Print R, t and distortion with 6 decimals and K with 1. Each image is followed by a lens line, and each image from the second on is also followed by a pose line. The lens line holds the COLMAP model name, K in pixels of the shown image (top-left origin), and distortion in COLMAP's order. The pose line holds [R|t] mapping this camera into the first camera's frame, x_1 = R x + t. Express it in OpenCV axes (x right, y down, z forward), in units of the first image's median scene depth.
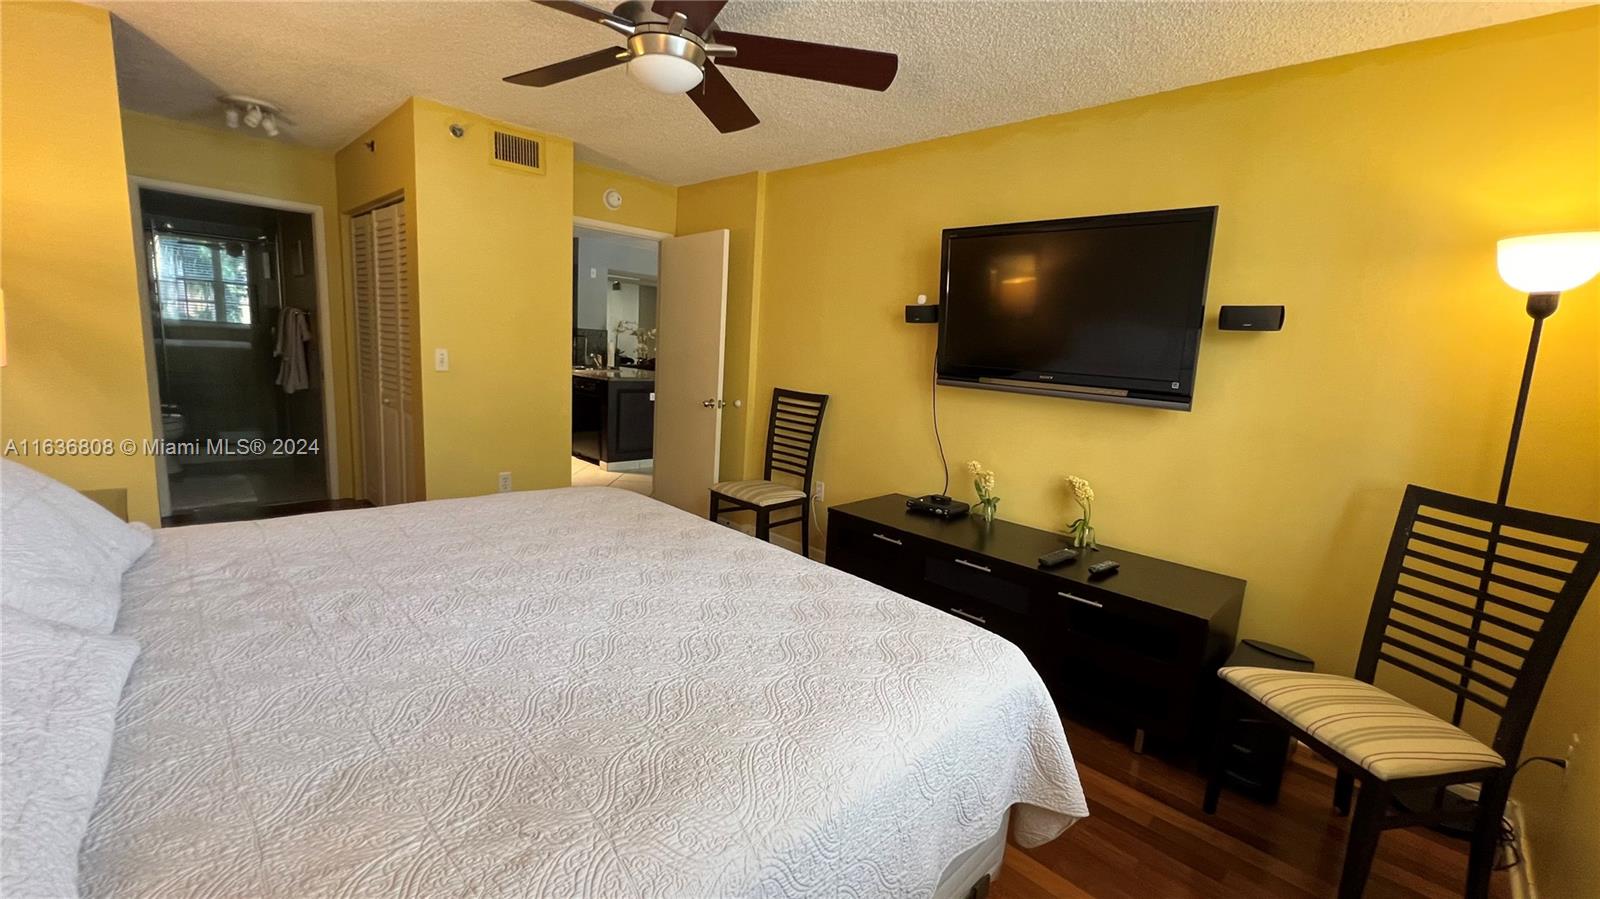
lens RADIAL K [[646.4, 0, 802.0], [0, 646.4, 447.1], [0, 0, 1]] dist [0.002454, -0.000057]
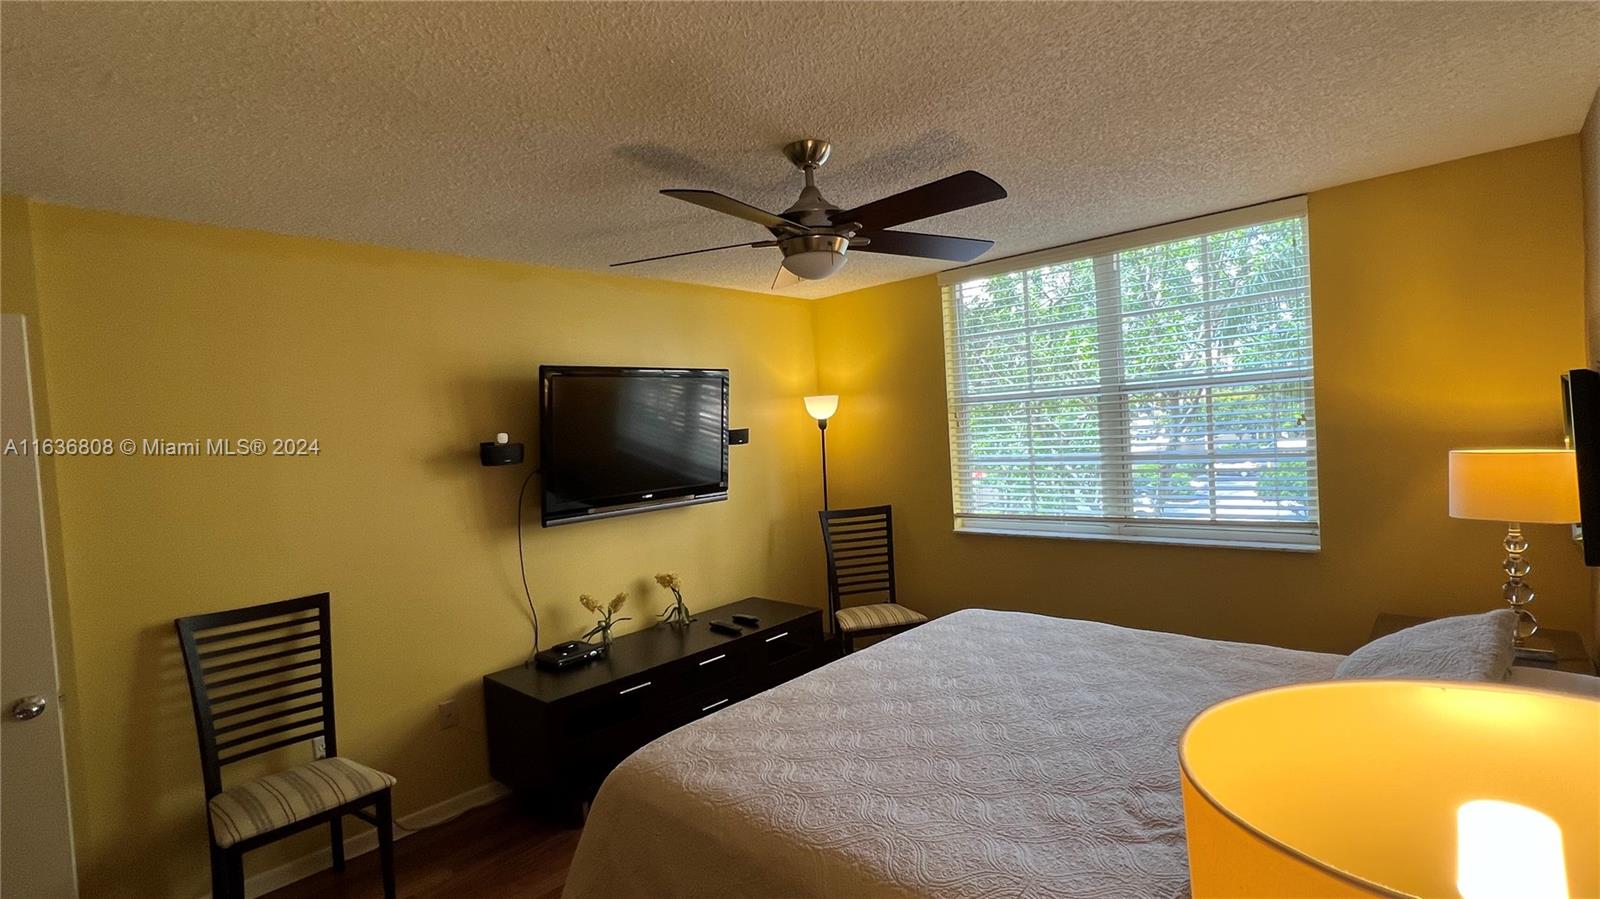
lens RADIAL K [[759.0, 0, 799.6], [0, 759.0, 453.0], [0, 0, 1]] dist [0.009367, 0.001668]
pose [[-0.050531, -0.098850, 0.993819, -1.048633], [0.210862, 0.971602, 0.107361, -0.288065], [-0.976209, 0.214983, -0.028252, 0.796203]]
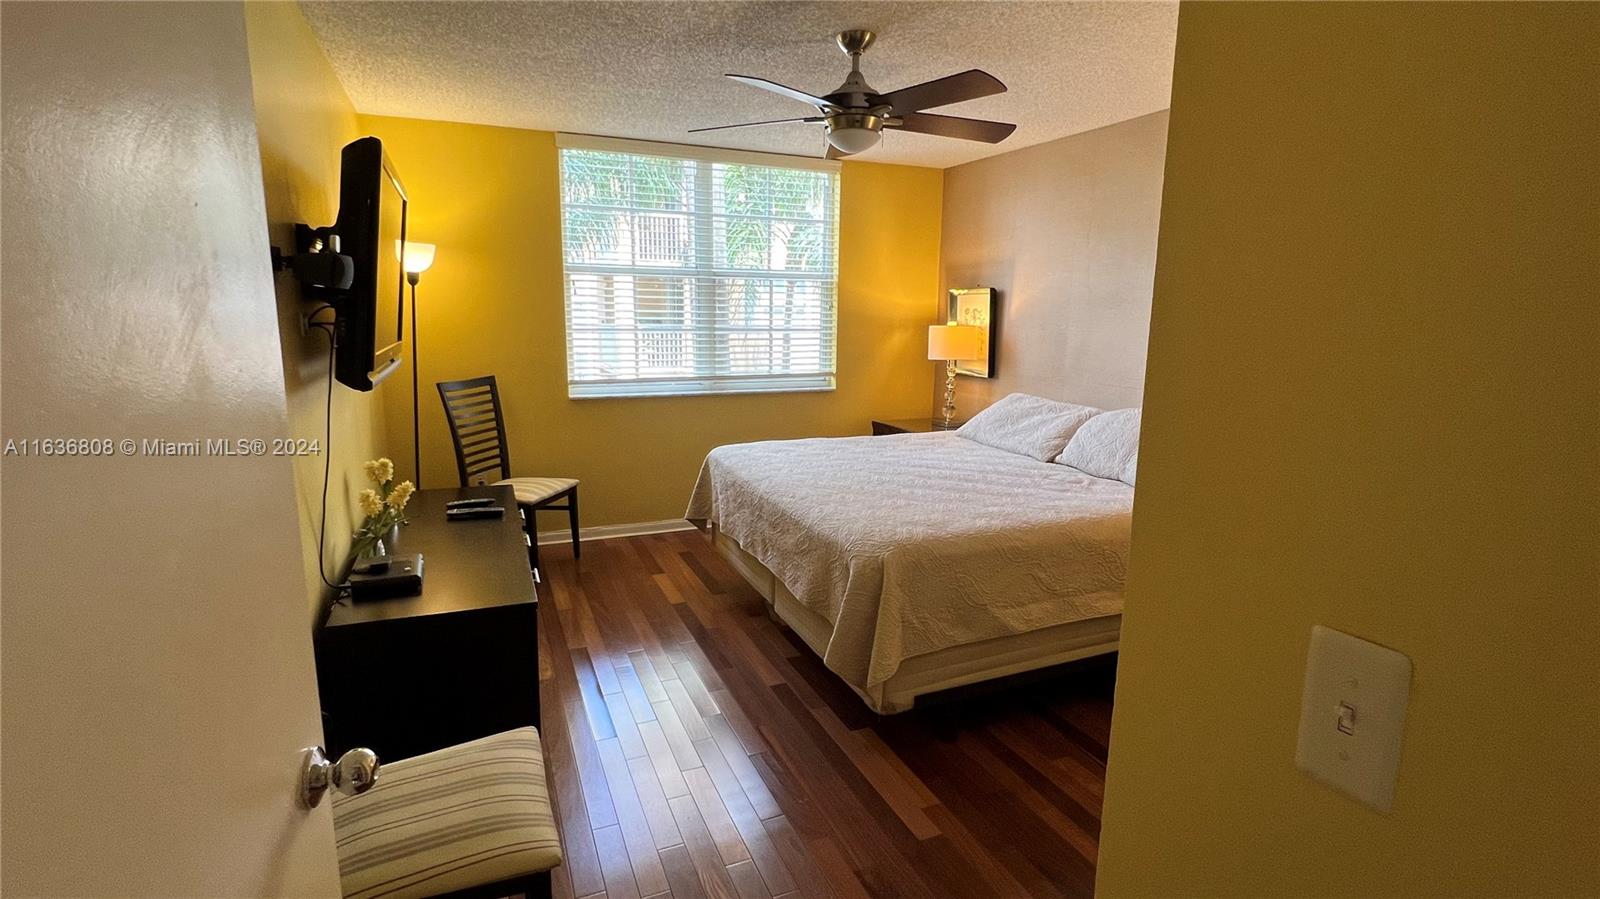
lens RADIAL K [[759.0, 0, 795.9], [0, 759.0, 445.0], [0, 0, 1]] dist [0.009367, 0.001668]
pose [[-0.922932, -0.144436, 0.356839, -0.511084], [-0.015295, 0.939972, 0.340910, -0.364515], [-0.384658, 0.309179, -0.869739, 1.802821]]
